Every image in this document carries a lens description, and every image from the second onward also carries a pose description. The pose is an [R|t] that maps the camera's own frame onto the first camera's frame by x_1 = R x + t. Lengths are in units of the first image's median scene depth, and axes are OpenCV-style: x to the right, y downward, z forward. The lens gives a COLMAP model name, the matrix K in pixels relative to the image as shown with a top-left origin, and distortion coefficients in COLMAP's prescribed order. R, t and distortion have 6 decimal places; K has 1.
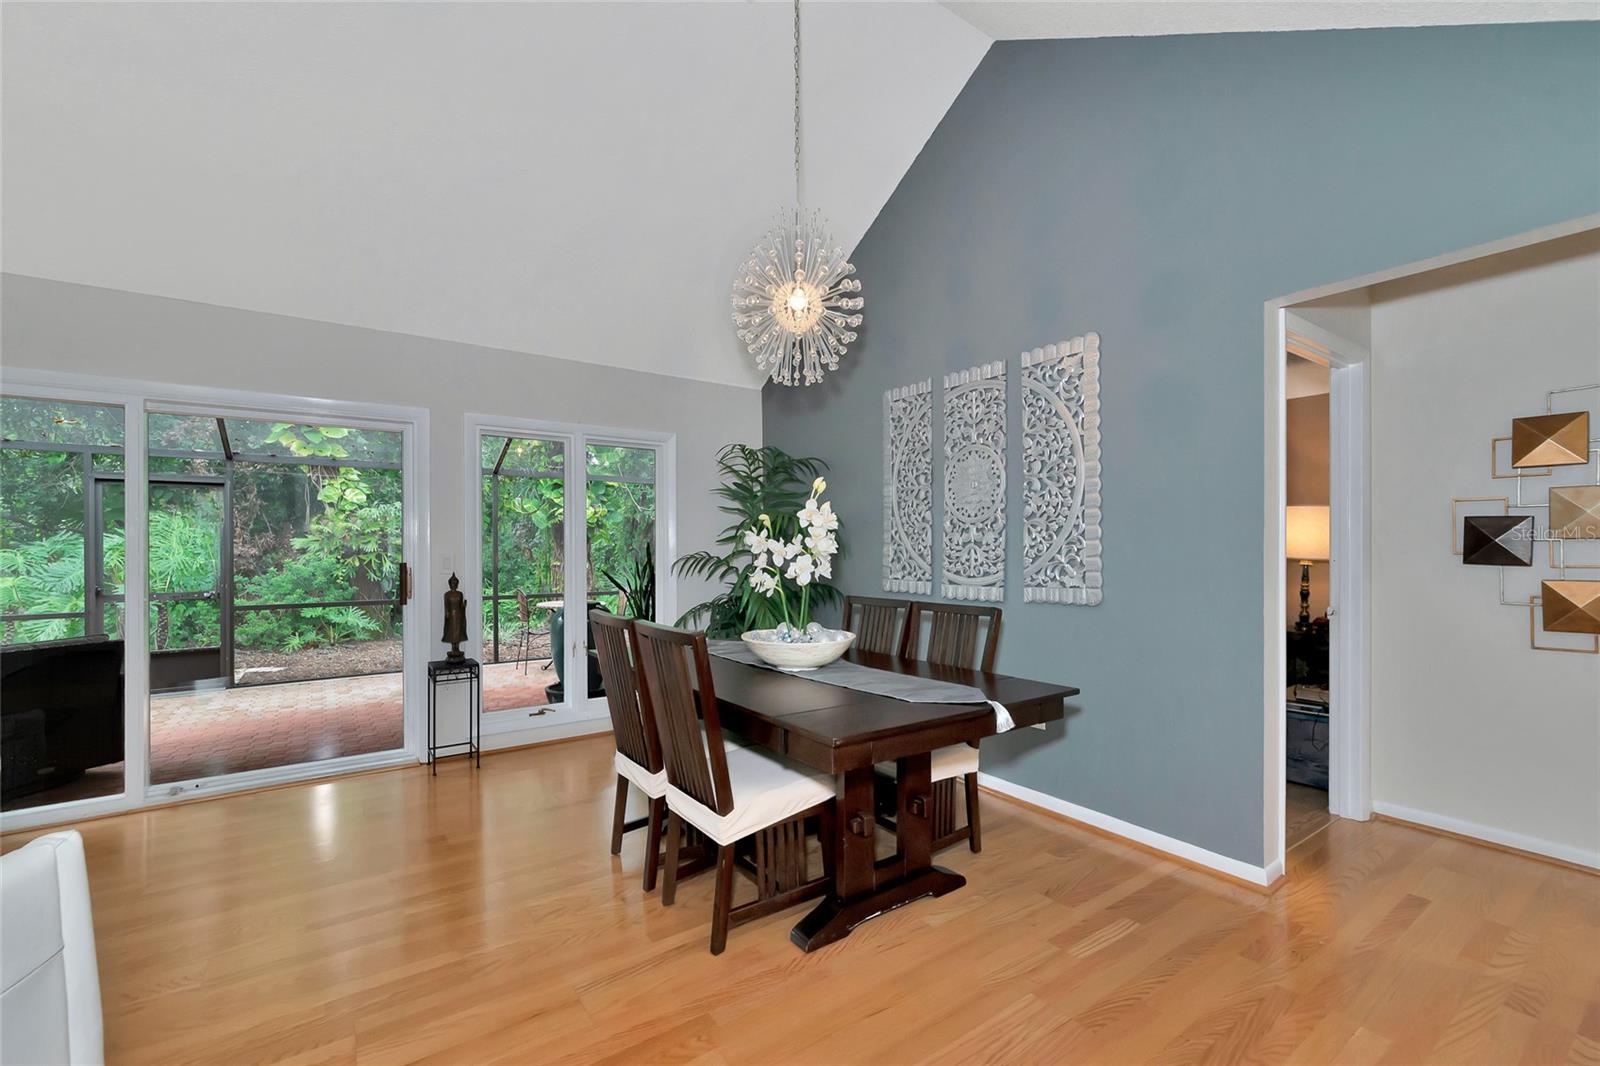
lens RADIAL K [[691.4, 0, 805.8], [0, 691.4, 556.8], [0, 0, 1]] dist [-0.001437, -0.000253]
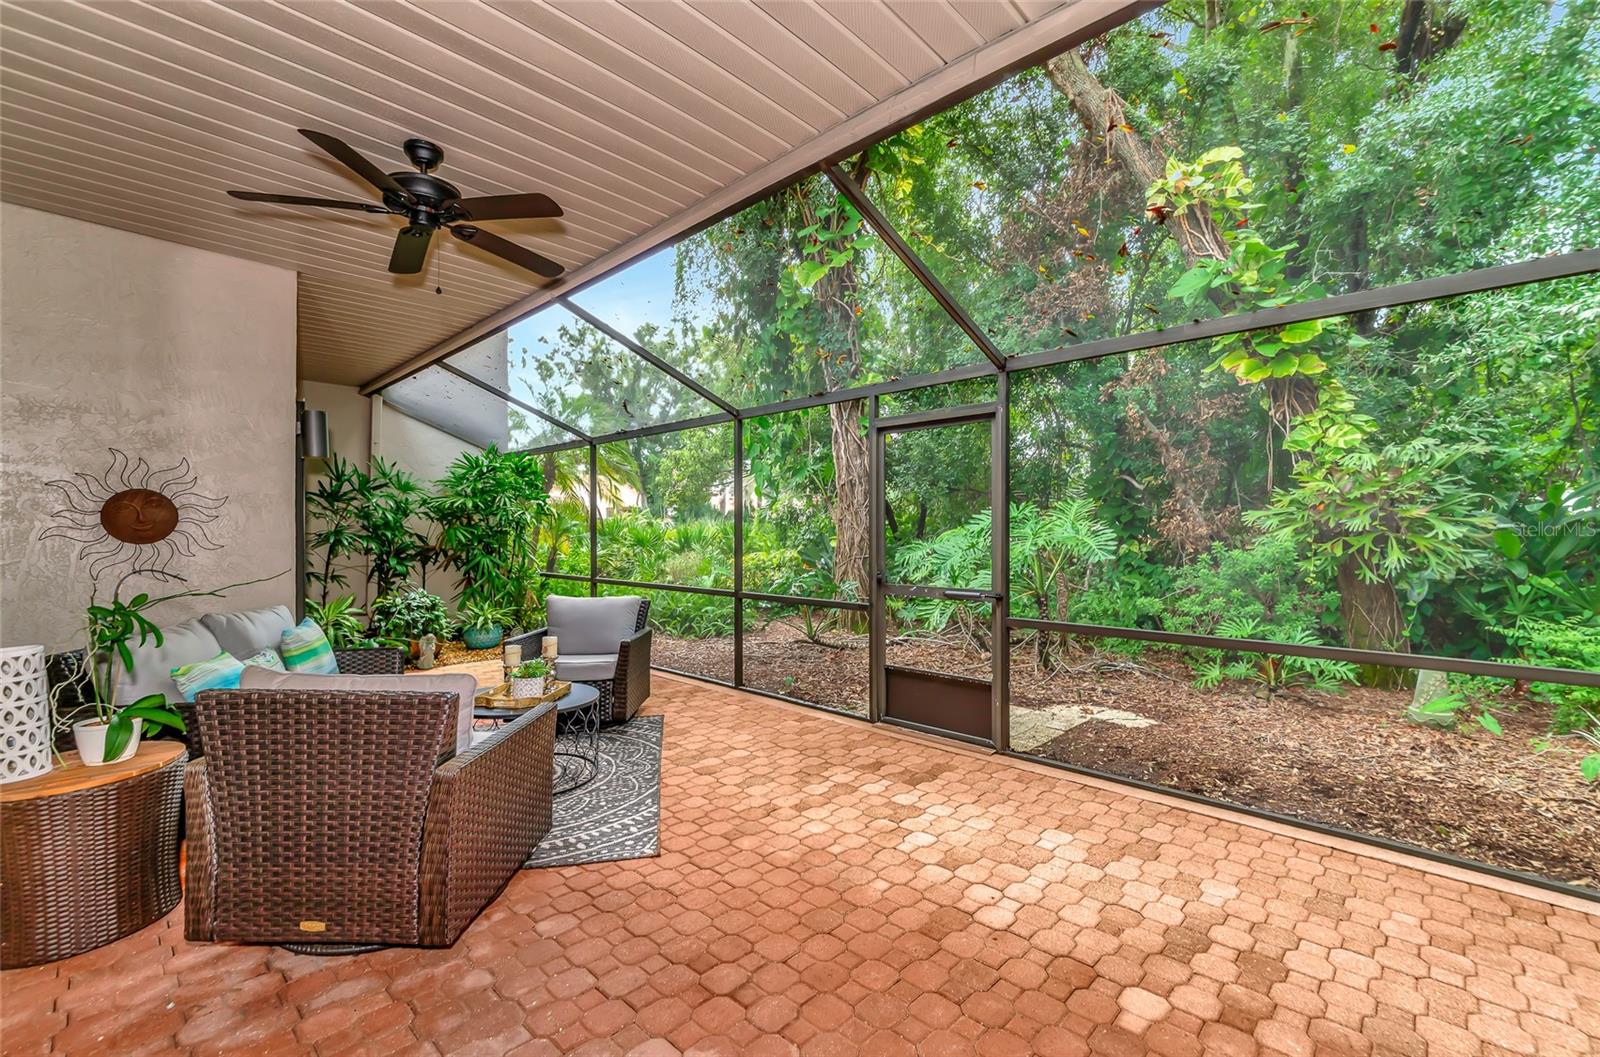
lens RADIAL K [[681.0, 0, 826.2], [0, 681.0, 535.8], [0, 0, 1]] dist [-0.013464, -0.000281]
pose [[0.212544, 0.003908, -0.977144, -0.571973], [-0.014383, 0.999896, 0.000870, 0.006888], [0.977046, 0.013869, 0.212578, 1.399026]]
